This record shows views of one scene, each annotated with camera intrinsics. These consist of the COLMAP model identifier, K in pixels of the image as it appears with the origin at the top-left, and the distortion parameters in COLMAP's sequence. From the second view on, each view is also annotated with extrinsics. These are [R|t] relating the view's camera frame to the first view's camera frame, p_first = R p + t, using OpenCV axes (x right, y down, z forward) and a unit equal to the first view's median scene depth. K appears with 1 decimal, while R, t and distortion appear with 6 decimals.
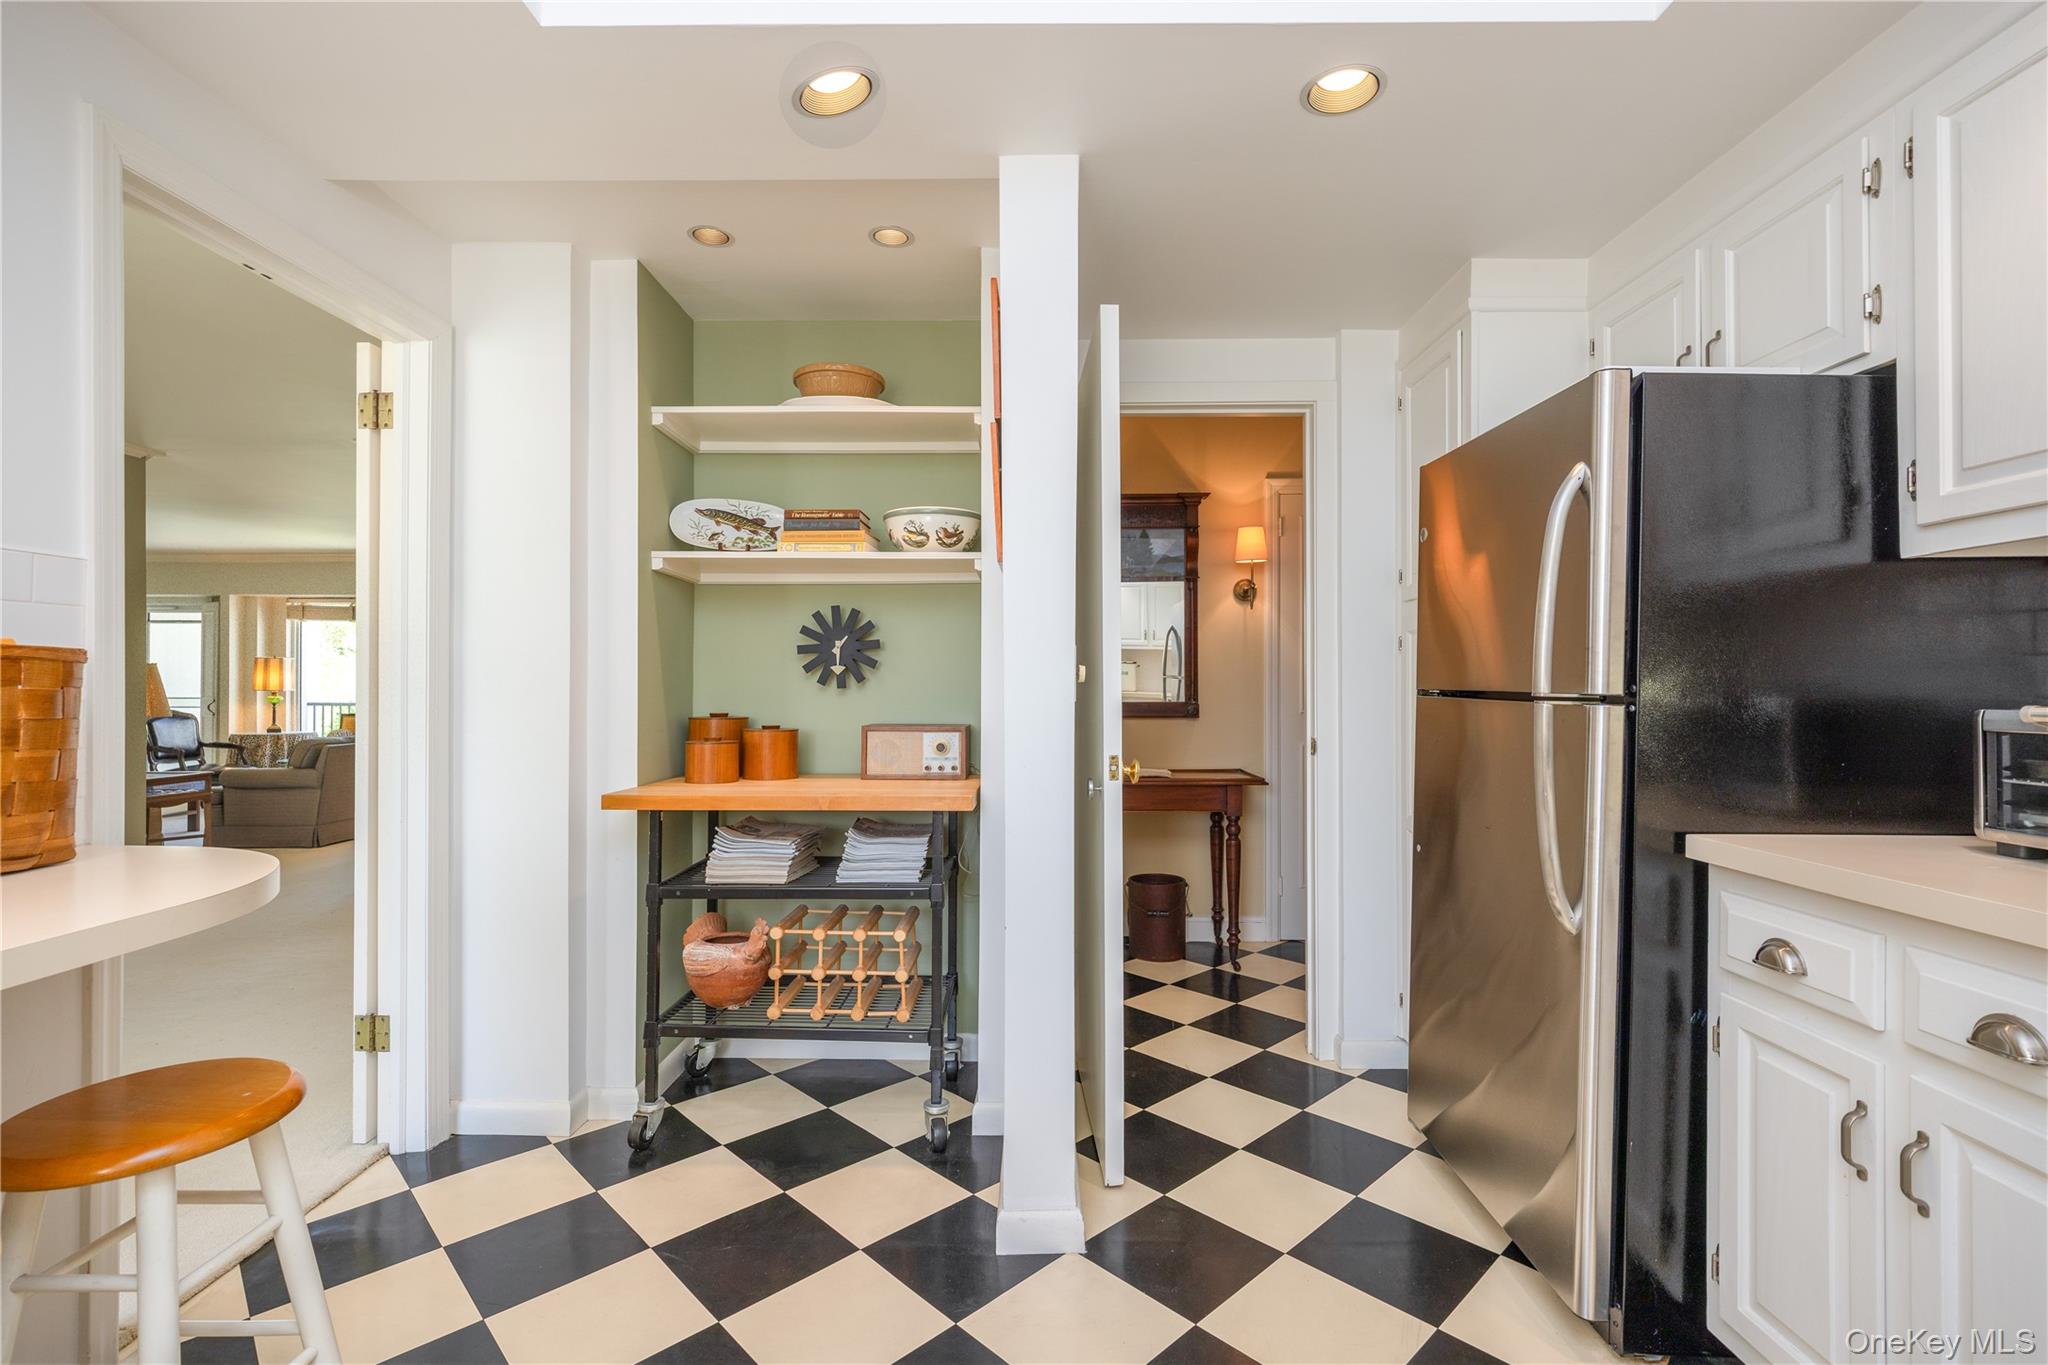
lens RADIAL K [[930.1, 0, 1022.9], [0, 930.1, 686.7], [0, 0, 1]] dist [-0.000223, -0.000268]
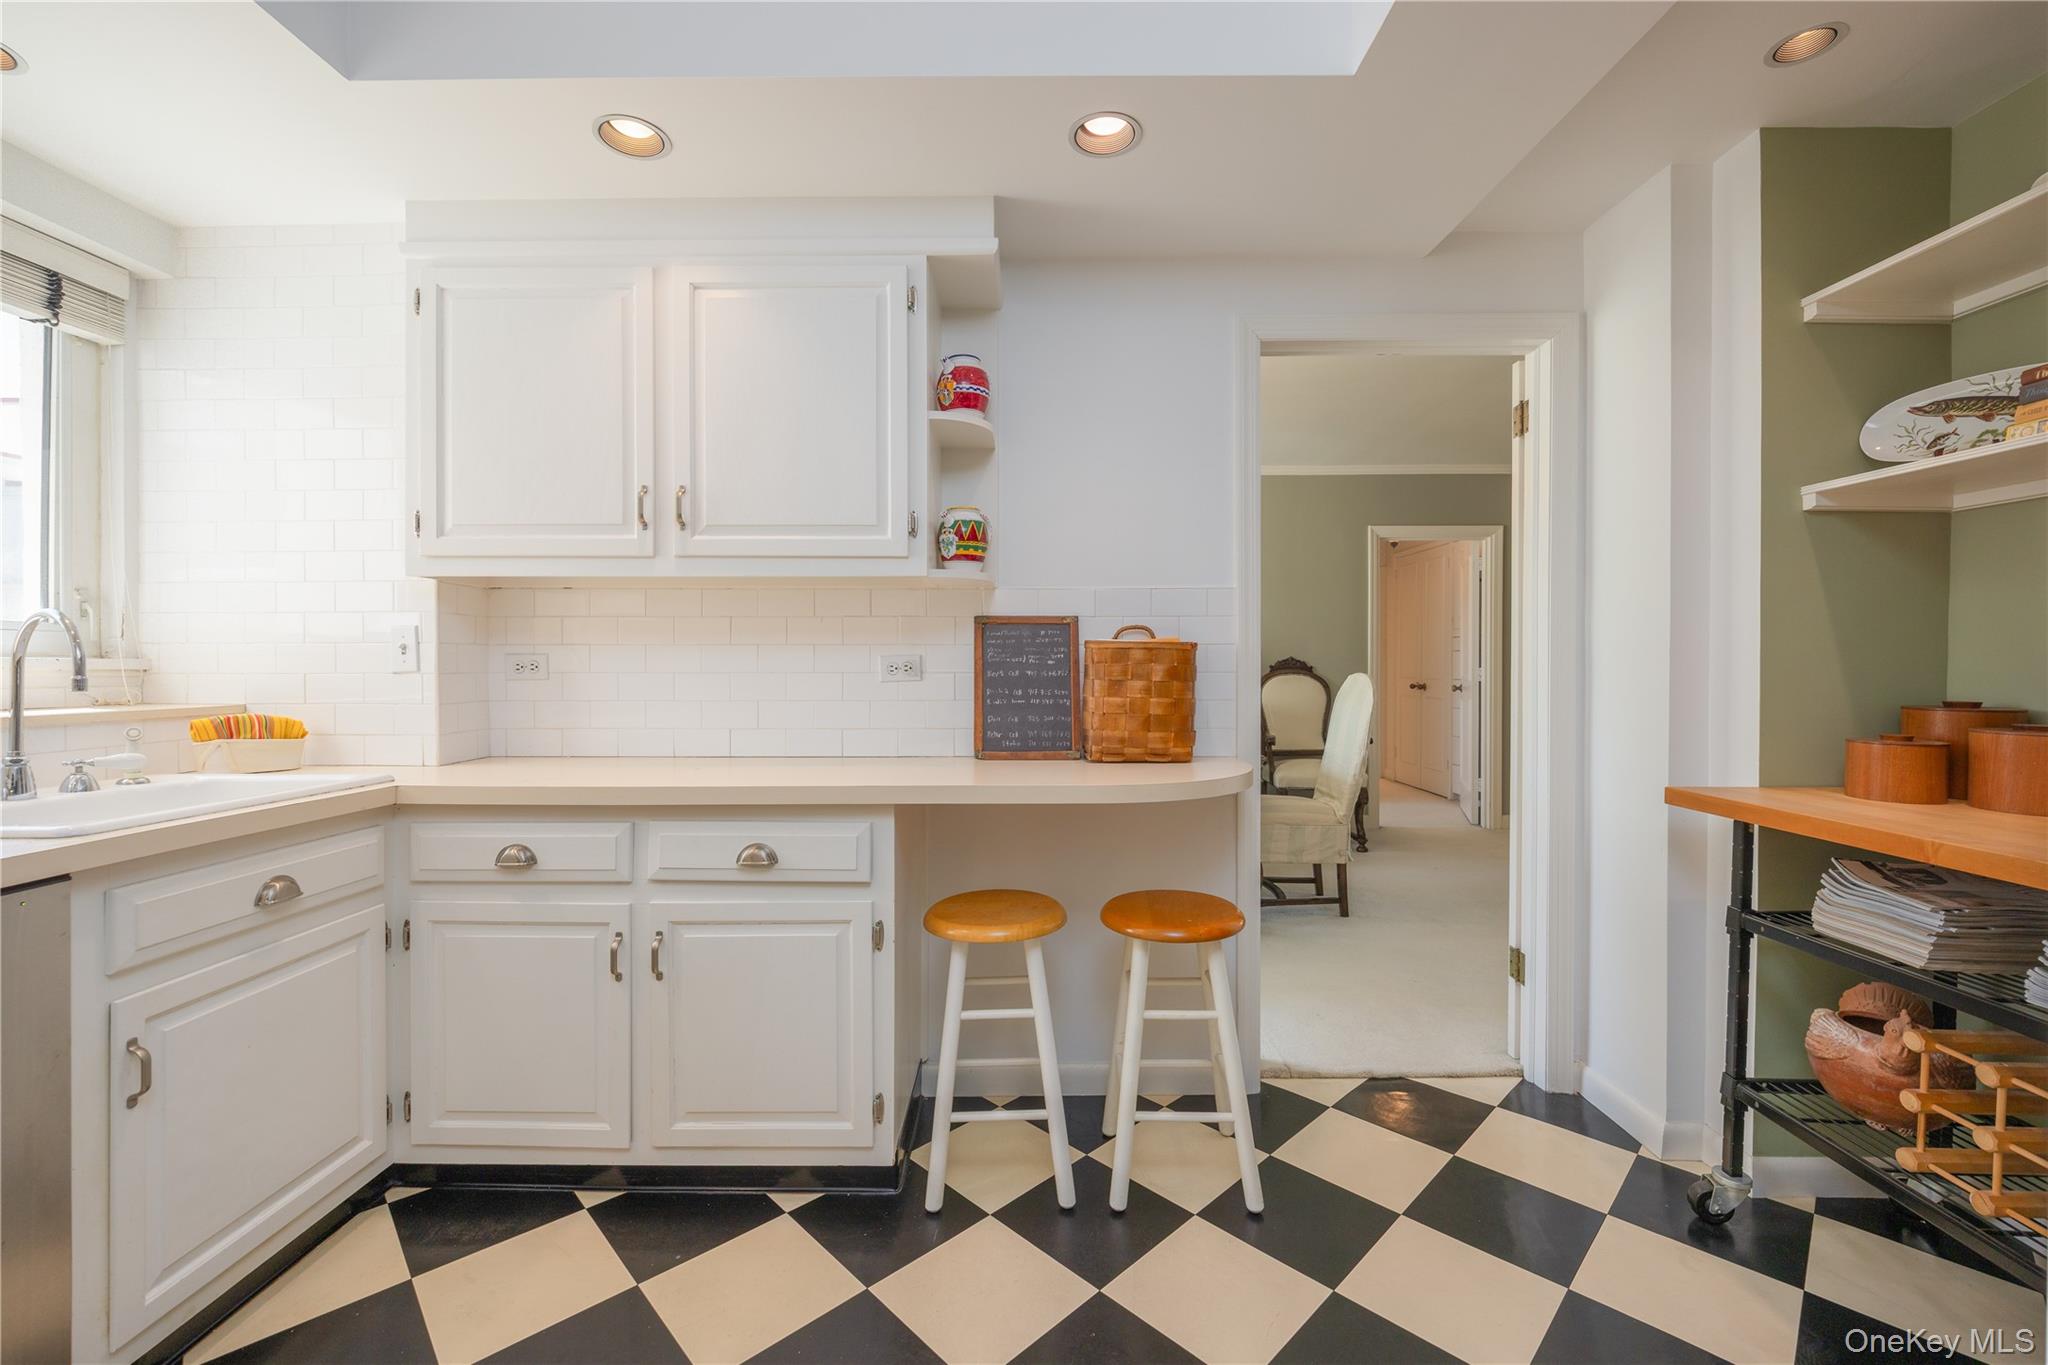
lens RADIAL K [[850.6, 0, 1024.5], [0, 850.6, 672.7], [0, 0, 1]] dist [-0.001103, -0.000150]
pose [[-0.007177, 0.011033, -0.999913, 0.335581], [0.004069, 0.999931, 0.011004, -0.002179], [0.999966, -0.003989, -0.007221, 0.386205]]
